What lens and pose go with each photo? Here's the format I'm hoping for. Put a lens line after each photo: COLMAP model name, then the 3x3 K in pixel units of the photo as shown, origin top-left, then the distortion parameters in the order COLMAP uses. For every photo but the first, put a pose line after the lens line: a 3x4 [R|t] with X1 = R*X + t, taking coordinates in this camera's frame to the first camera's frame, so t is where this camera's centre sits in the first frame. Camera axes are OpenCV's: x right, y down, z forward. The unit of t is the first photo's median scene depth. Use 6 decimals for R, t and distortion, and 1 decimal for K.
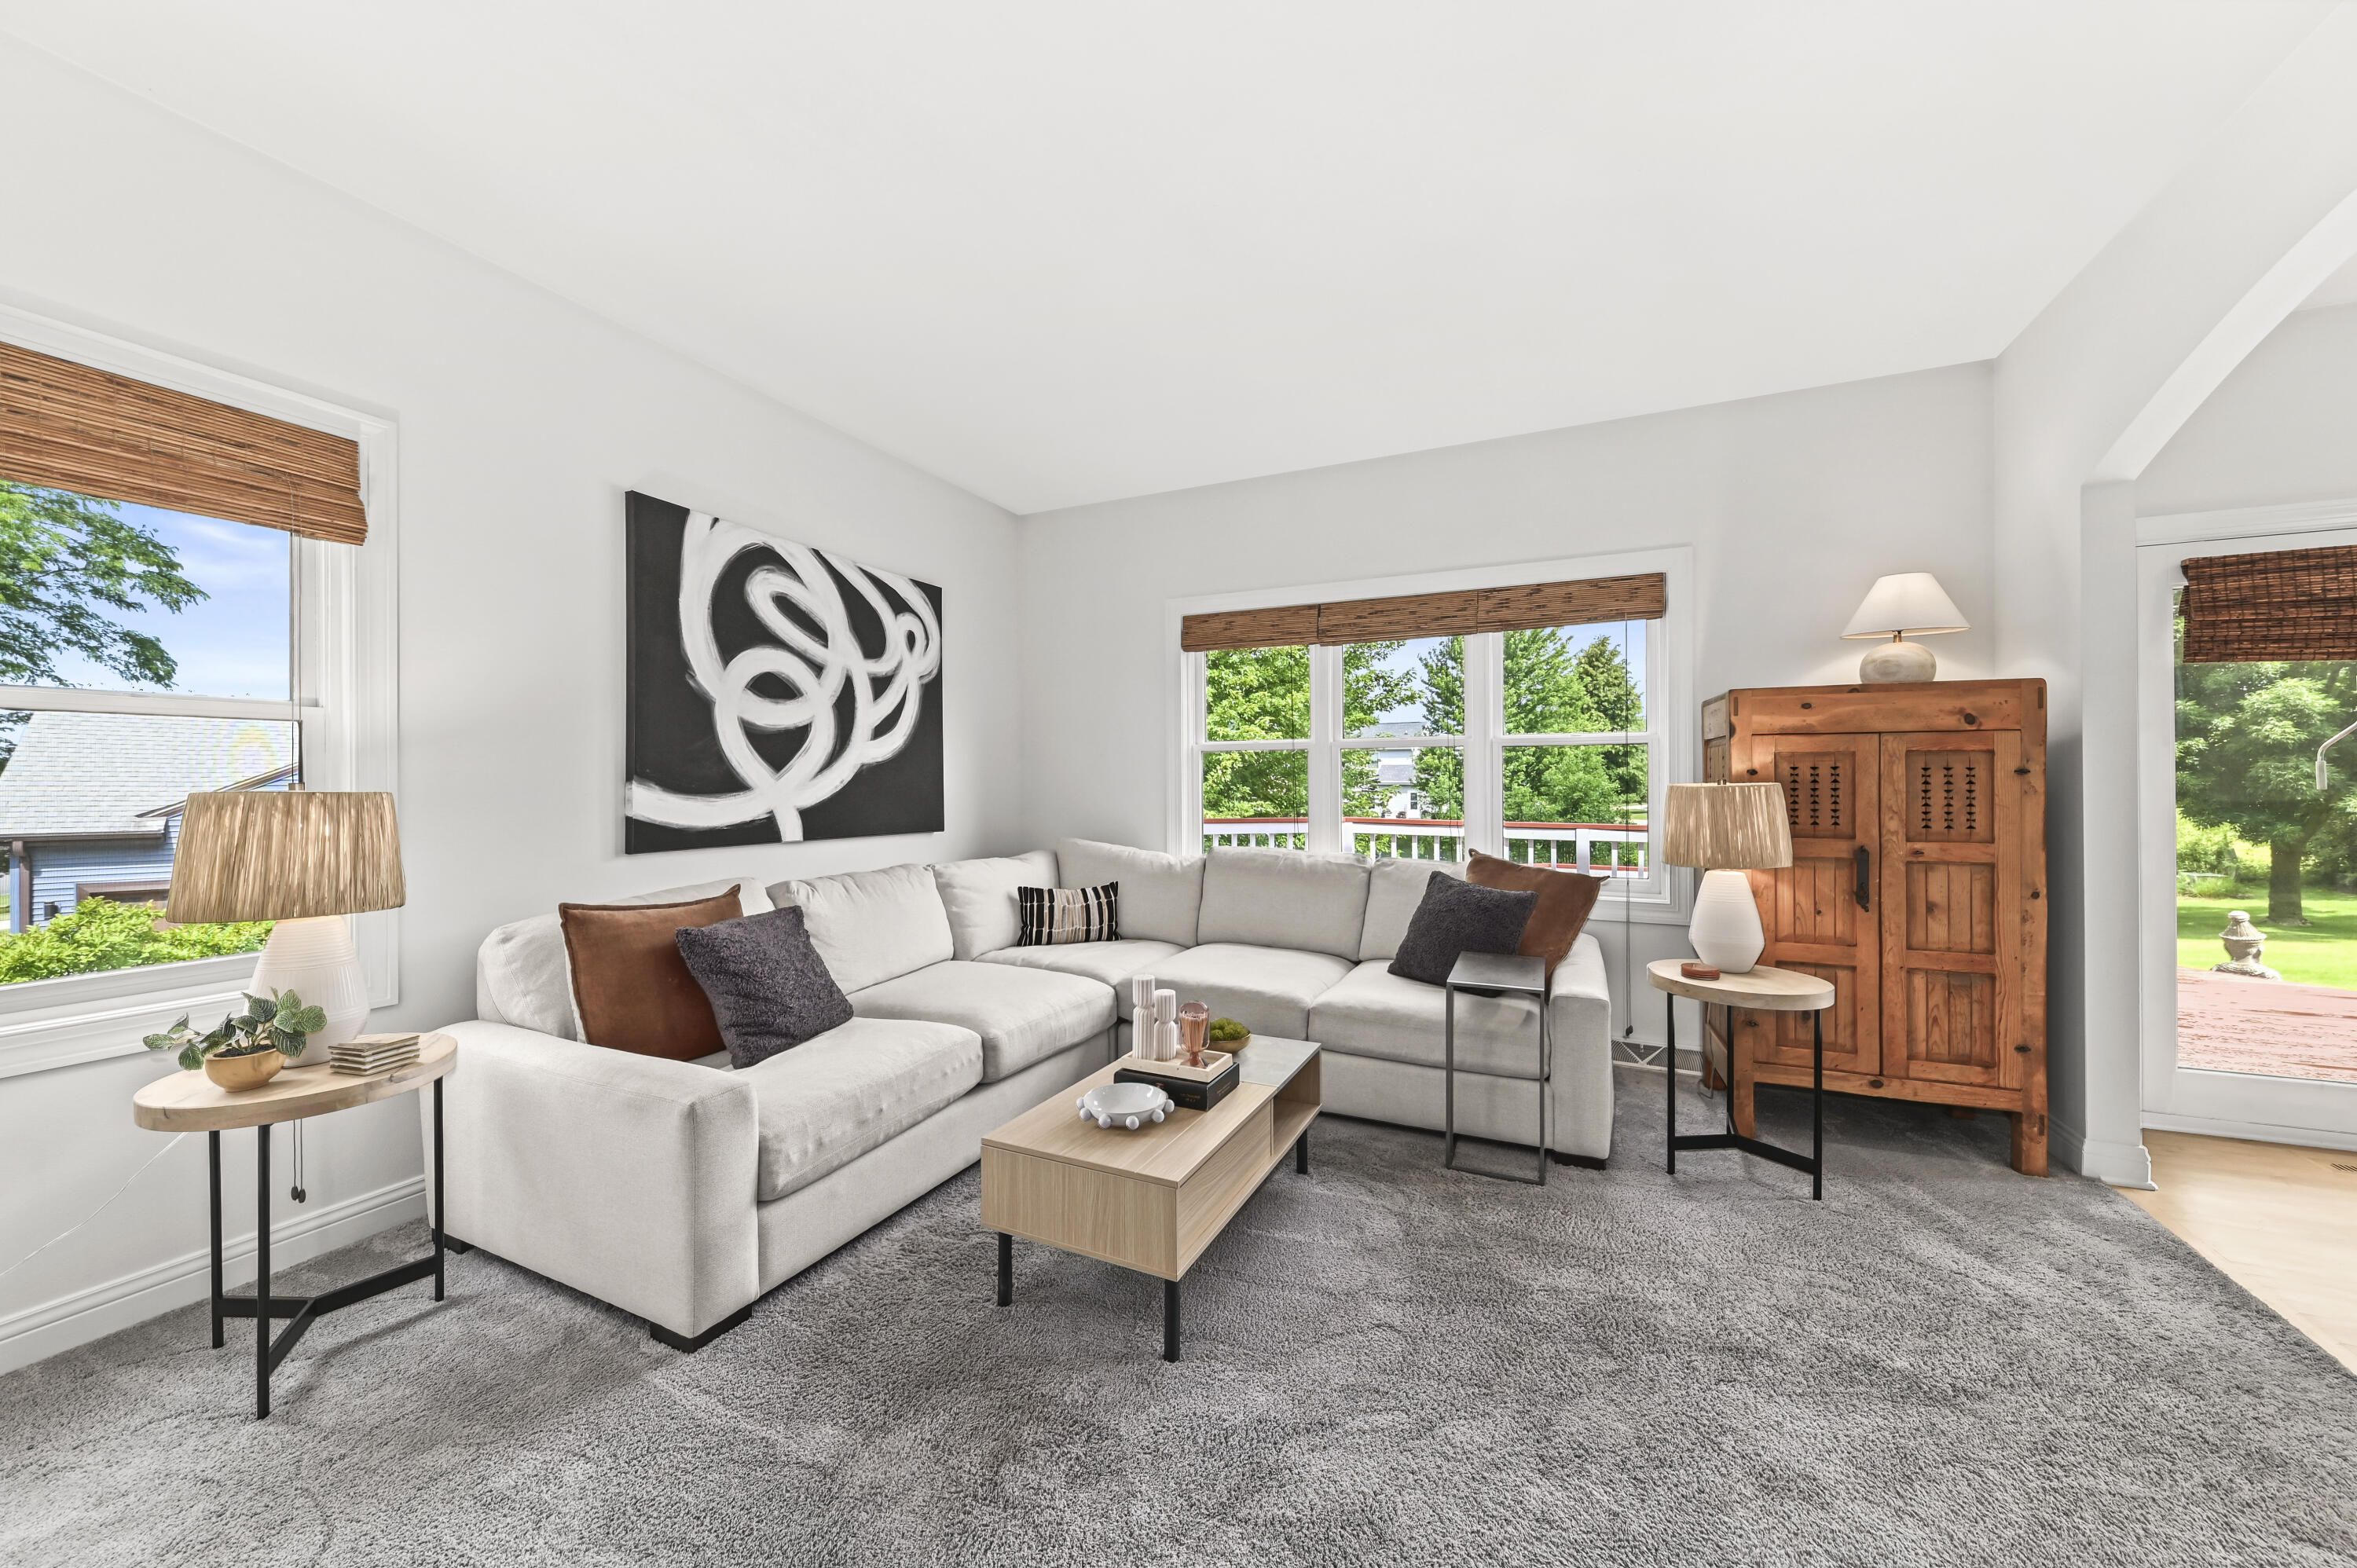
lens RADIAL K [[834.4, 0, 1172.6], [0, 834.4, 787.8], [0, 0, 1]] dist [0.001306, -0.001190]
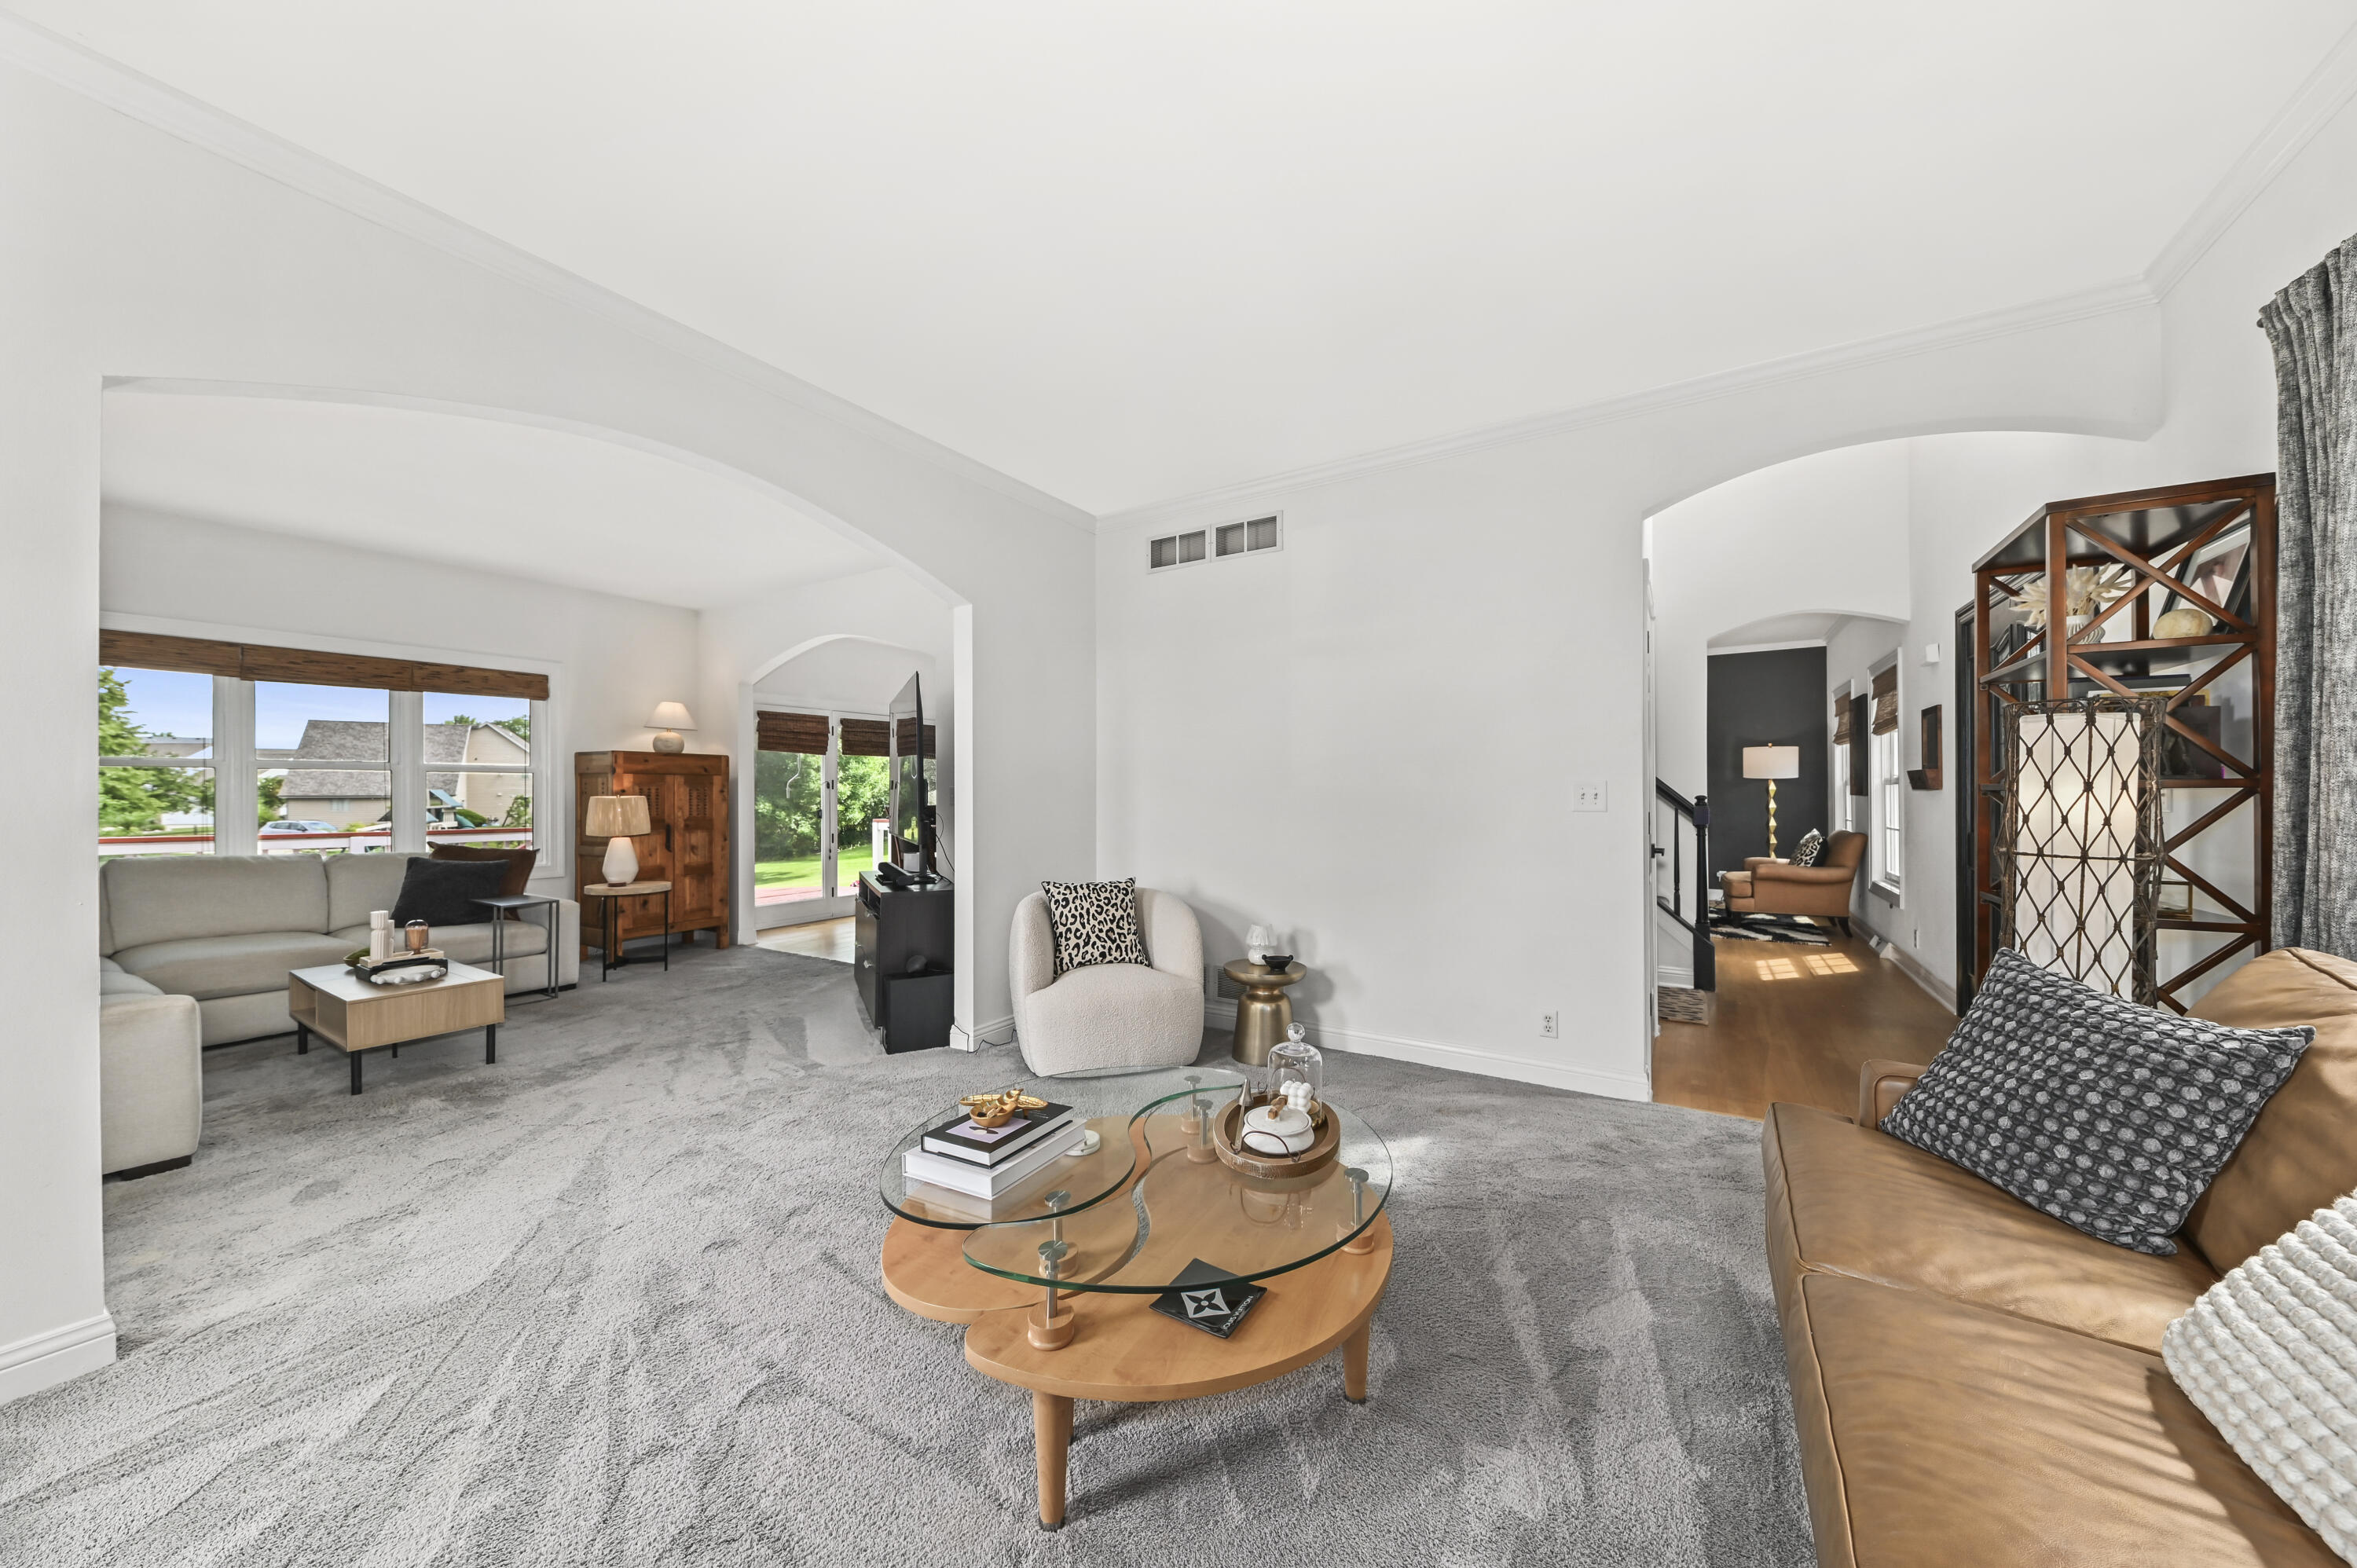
lens RADIAL K [[806.7, 0, 1217.9], [0, 806.7, 790.1], [0, 0, 1]] dist [-0.002054, -0.000480]
pose [[0.084691, 0.005428, 0.996393, -0.954268], [0.006364, 0.999962, -0.005988, 0.001232], [-0.996387, 0.006848, 0.084653, -0.526730]]
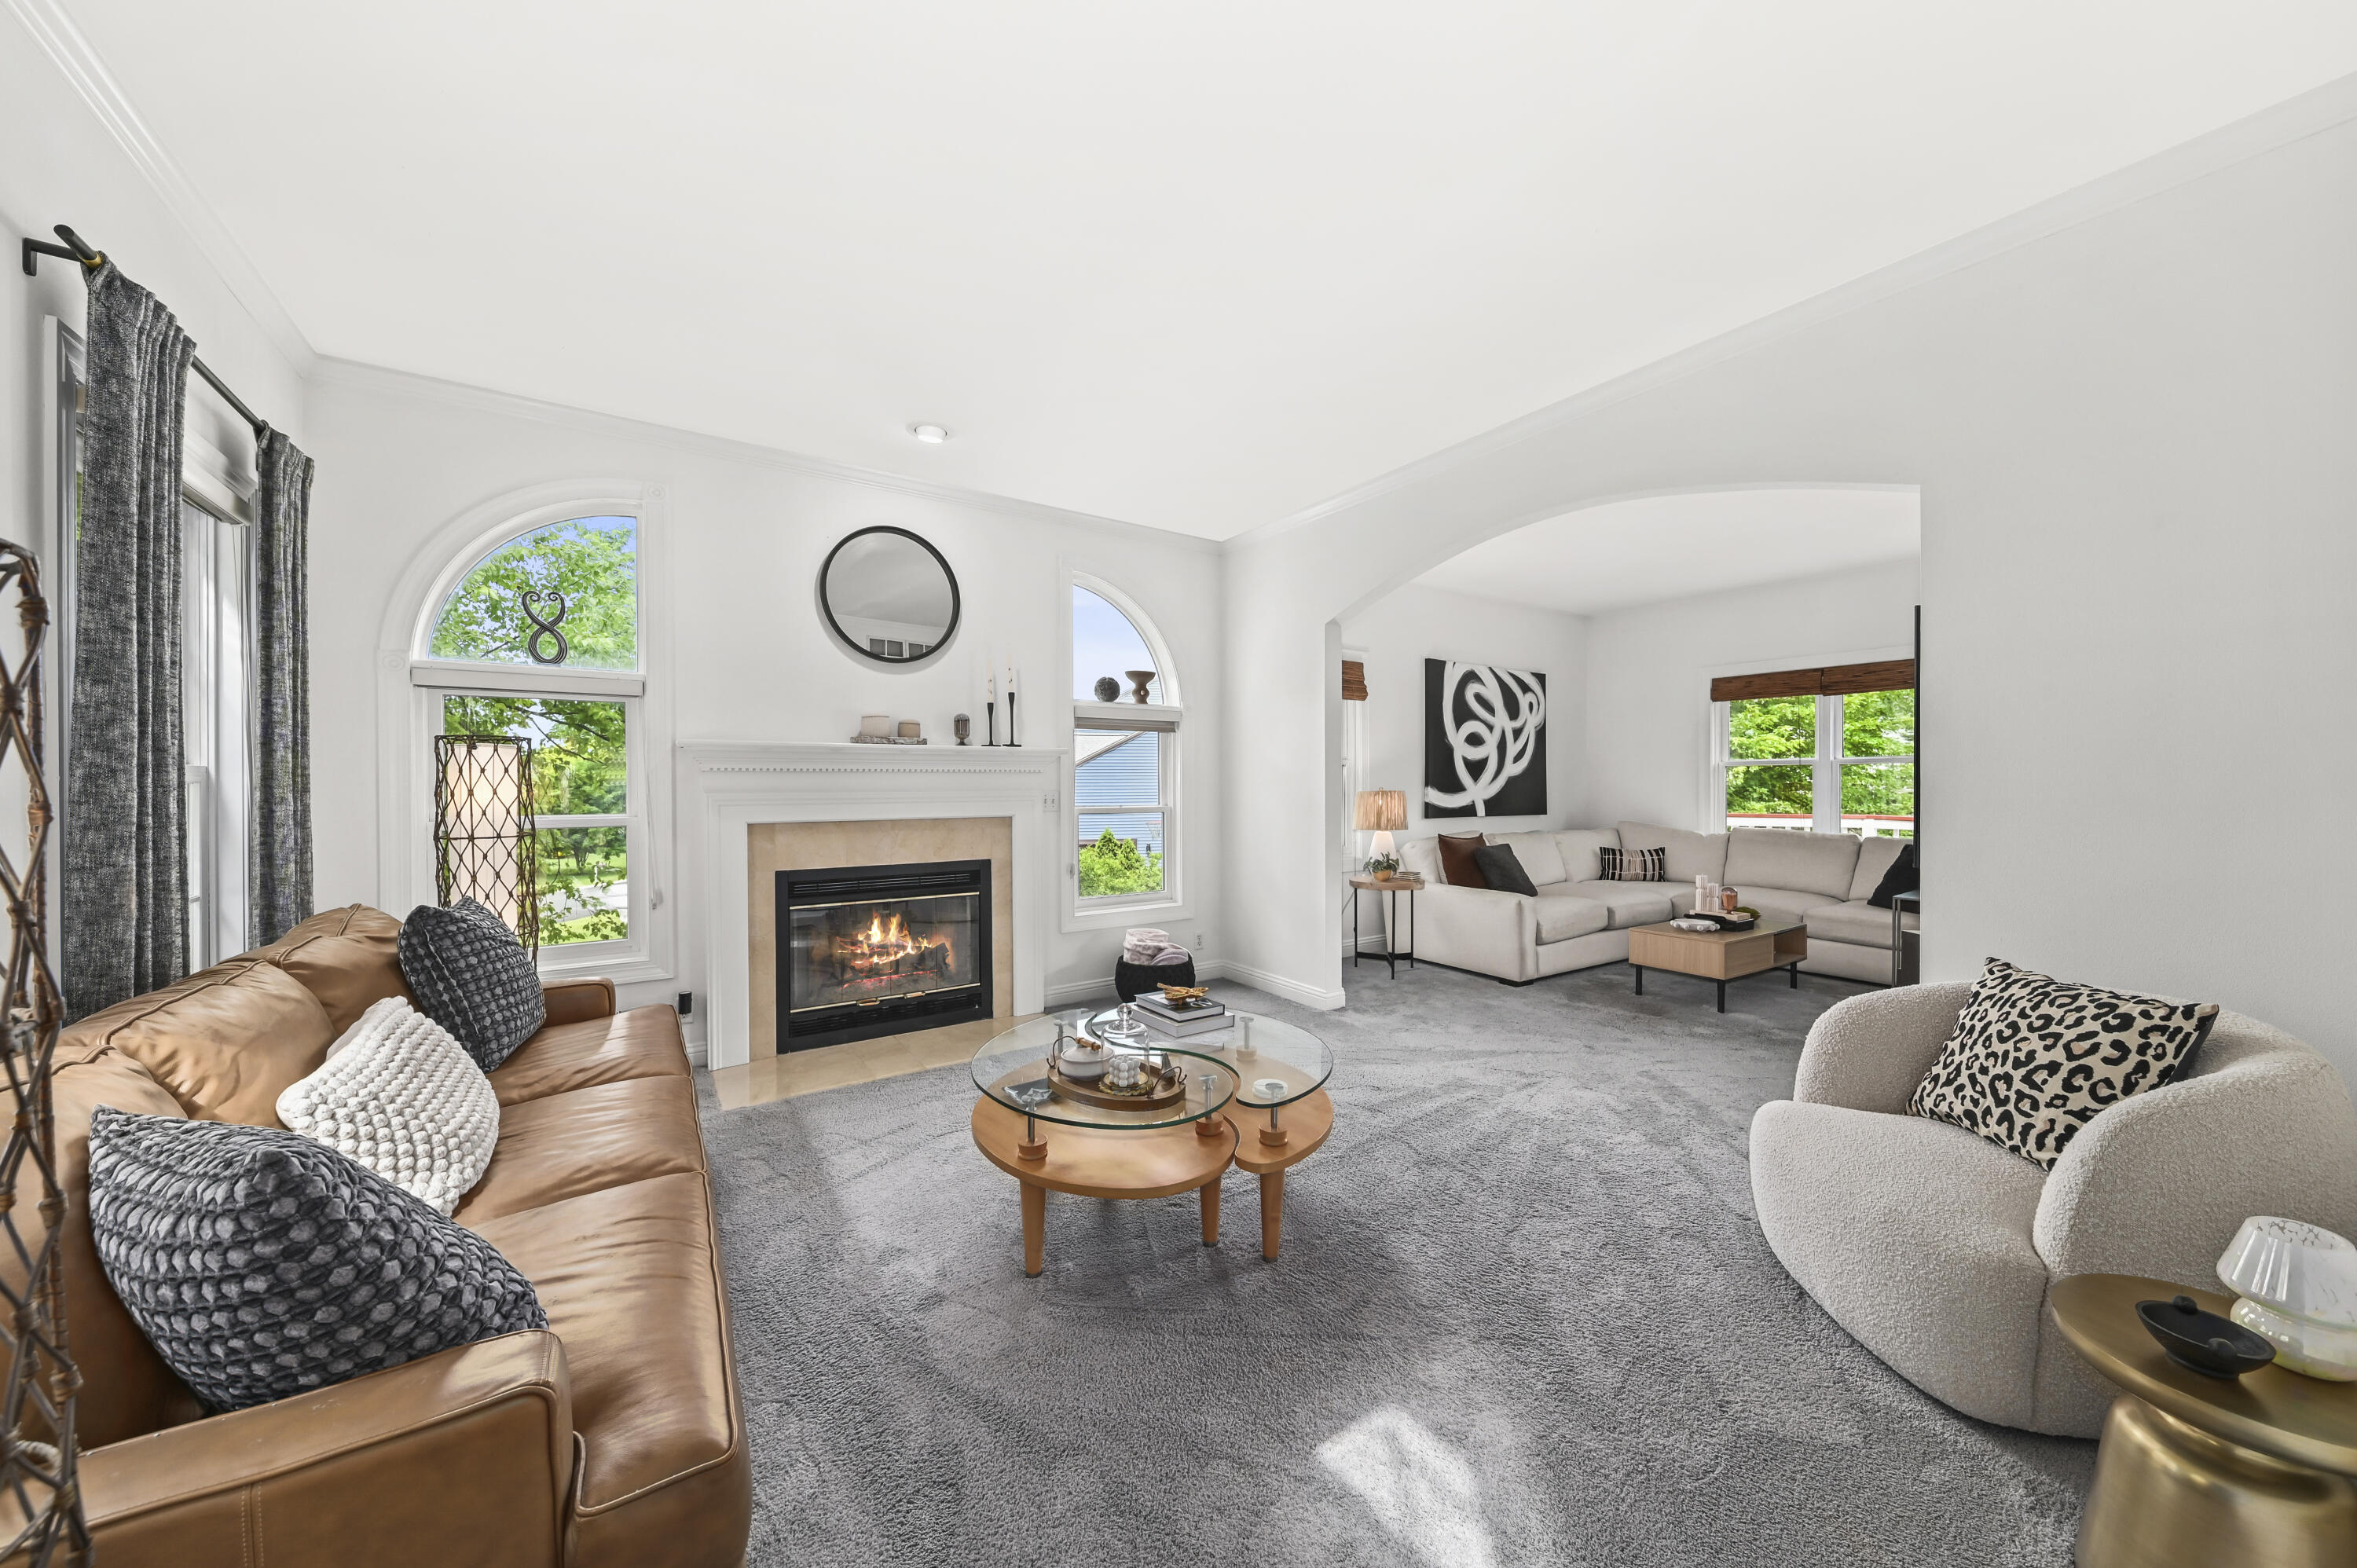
lens RADIAL K [[806.7, 0, 1177.3], [0, 806.7, 795.9], [0, 0, 1]] dist [-0.002054, -0.000480]
pose [[0.855804, 0.007080, -0.517252, -0.078195], [-0.002530, 0.999952, 0.009502, -0.000904], [0.517294, -0.006823, 0.855780, -0.997226]]
